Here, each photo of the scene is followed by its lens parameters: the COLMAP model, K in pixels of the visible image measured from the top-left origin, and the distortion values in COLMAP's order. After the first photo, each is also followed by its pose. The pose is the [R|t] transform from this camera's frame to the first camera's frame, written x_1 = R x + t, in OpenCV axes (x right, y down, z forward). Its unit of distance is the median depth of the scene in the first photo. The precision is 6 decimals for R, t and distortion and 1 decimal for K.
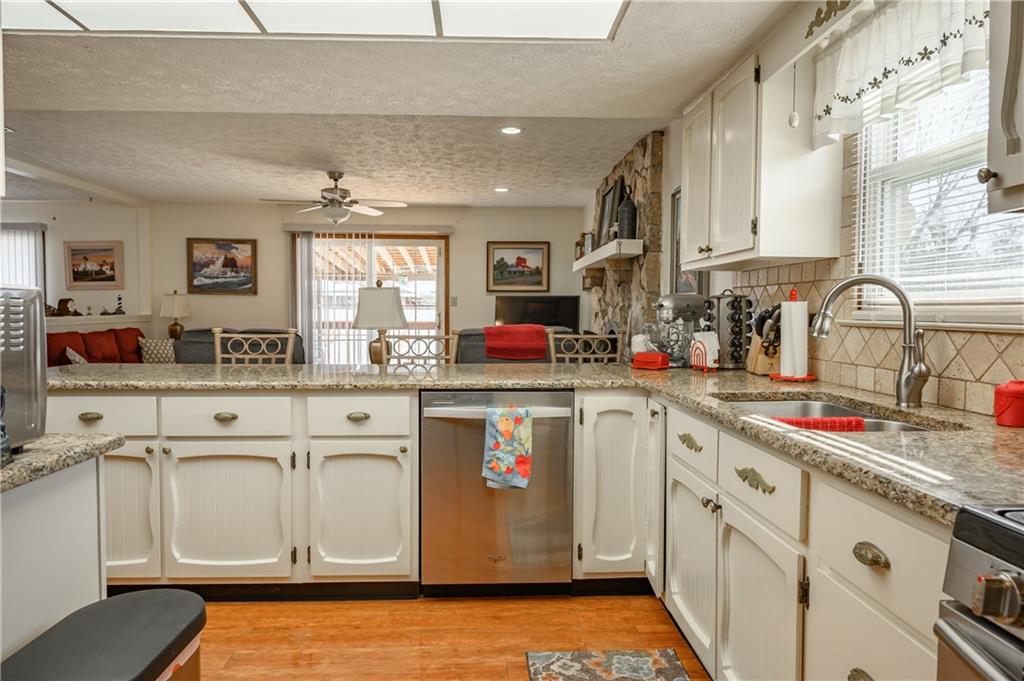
lens RADIAL K [[693.3, 0, 511.9], [0, 693.3, 339.8], [0, 0, 1]] dist [-0.004732, 0.000786]
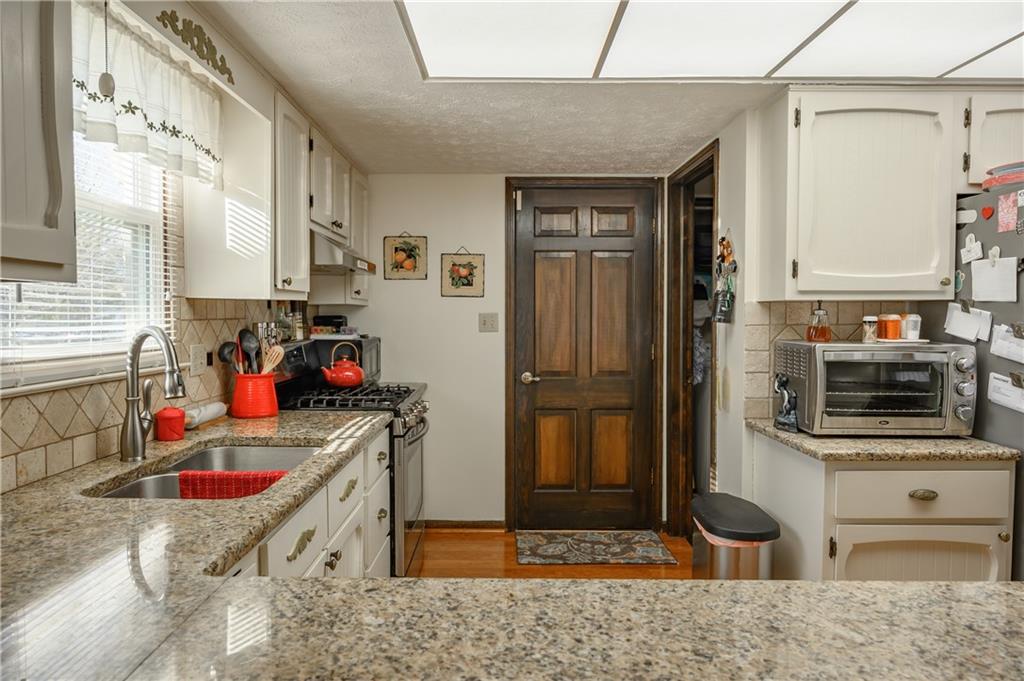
lens RADIAL K [[693.3, 0, 516.2], [0, 693.3, 337.5], [0, 0, 1]] dist [-0.004732, 0.000786]
pose [[-0.008345, 0.030653, -0.999495, 0.494099], [-0.056069, 0.997943, 0.031073, -0.022094], [0.998392, 0.056300, -0.006609, 0.175666]]
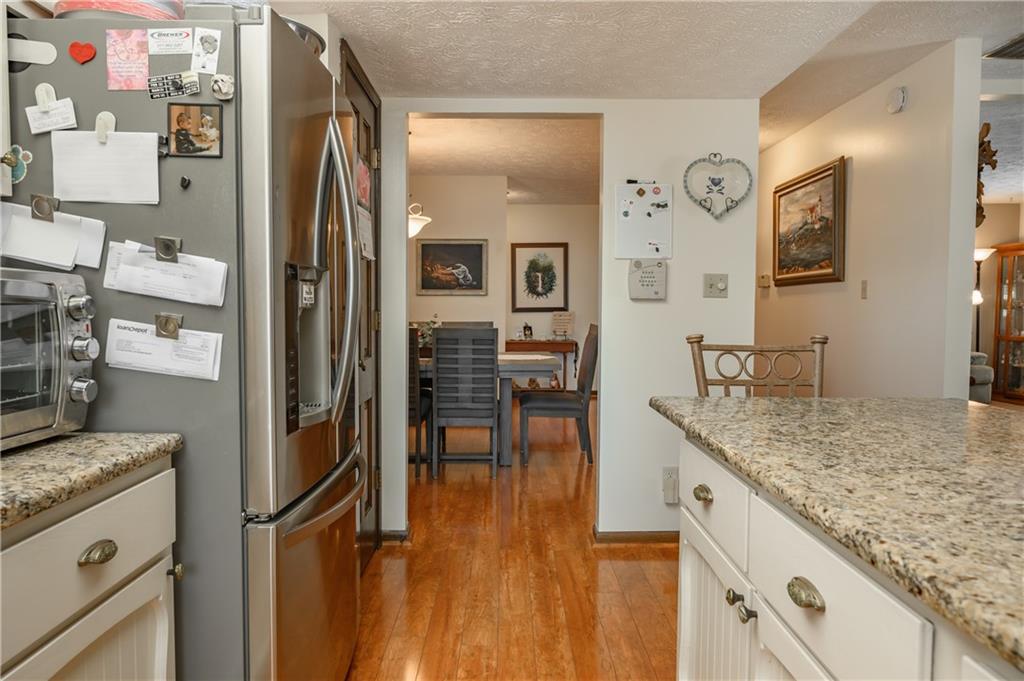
lens RADIAL K [[693.3, 0, 510.8], [0, 693.3, 336.0], [0, 0, 1]] dist [-0.004732, 0.000786]
pose [[0.999506, 0.002877, -0.031301, 0.317515], [-0.003130, 0.999963, -0.008026, -0.004786], [0.031277, 0.008120, 0.999478, 0.198374]]
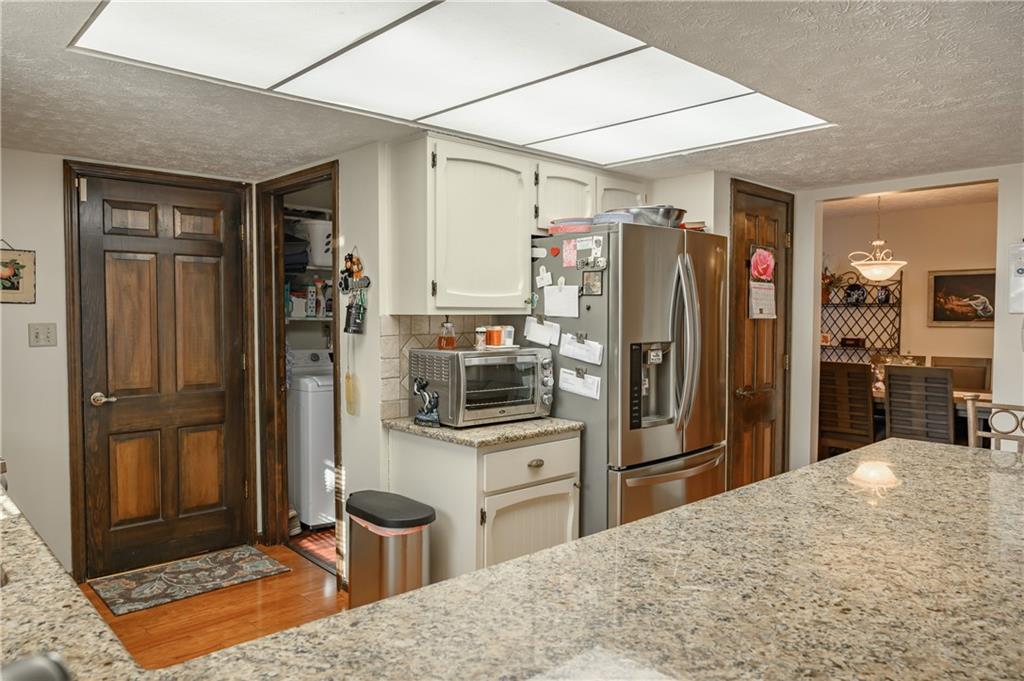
lens RADIAL K [[693.3, 0, 518.8], [0, 693.3, 337.3], [0, 0, 1]] dist [-0.004732, 0.000786]
pose [[0.668944, 0.023464, -0.742942, 0.484021], [-0.041272, 0.999132, -0.005606, -0.024113], [0.742166, 0.034412, 0.669332, 0.089837]]
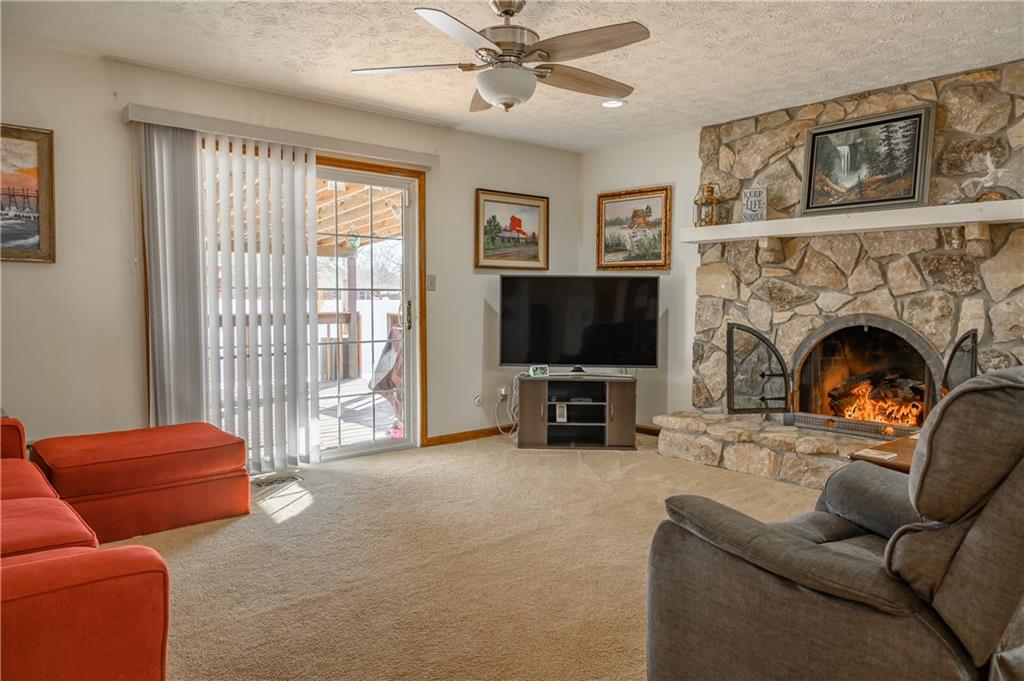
lens RADIAL K [[693.3, 0, 512.2], [0, 693.3, 338.9], [0, 0, 1]] dist [-0.004732, 0.000786]
pose [[0.776878, -0.041569, 0.628277, -0.412816], [0.027870, 0.999111, 0.031642, -0.023480], [-0.629034, -0.007072, 0.777346, 0.485215]]
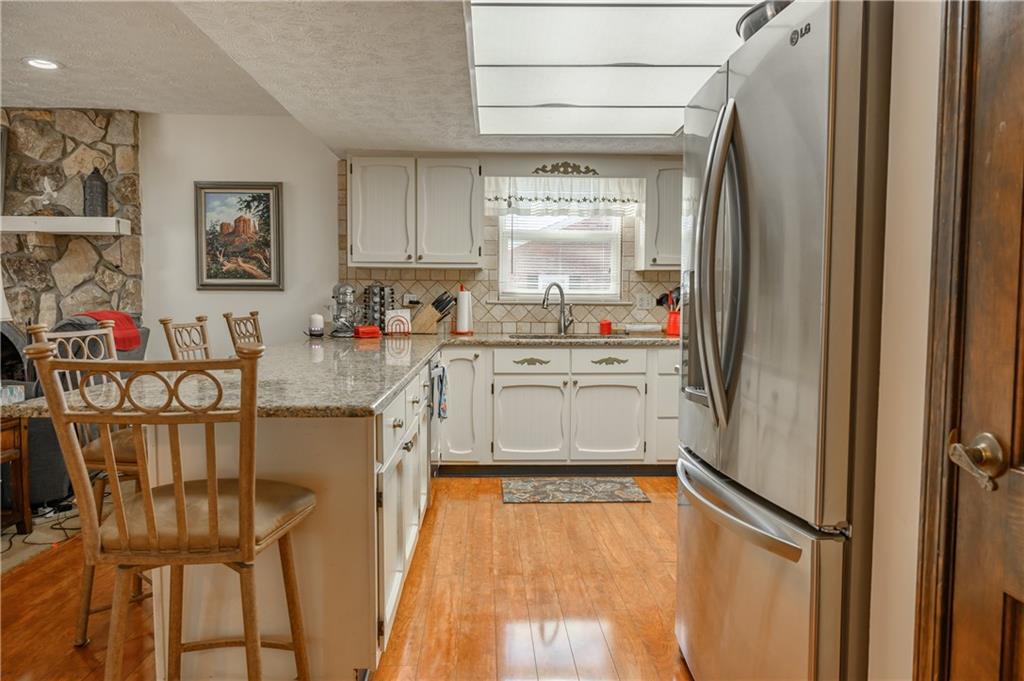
lens RADIAL K [[693.3, 0, 504.7], [0, 693.3, 341.9], [0, 0, 1]] dist [-0.004732, 0.000786]
pose [[0.016527, -0.070241, 0.997393, -0.450326], [0.034814, 0.996965, 0.069634, -0.014136], [-0.999257, 0.033572, 0.018922, 0.265588]]
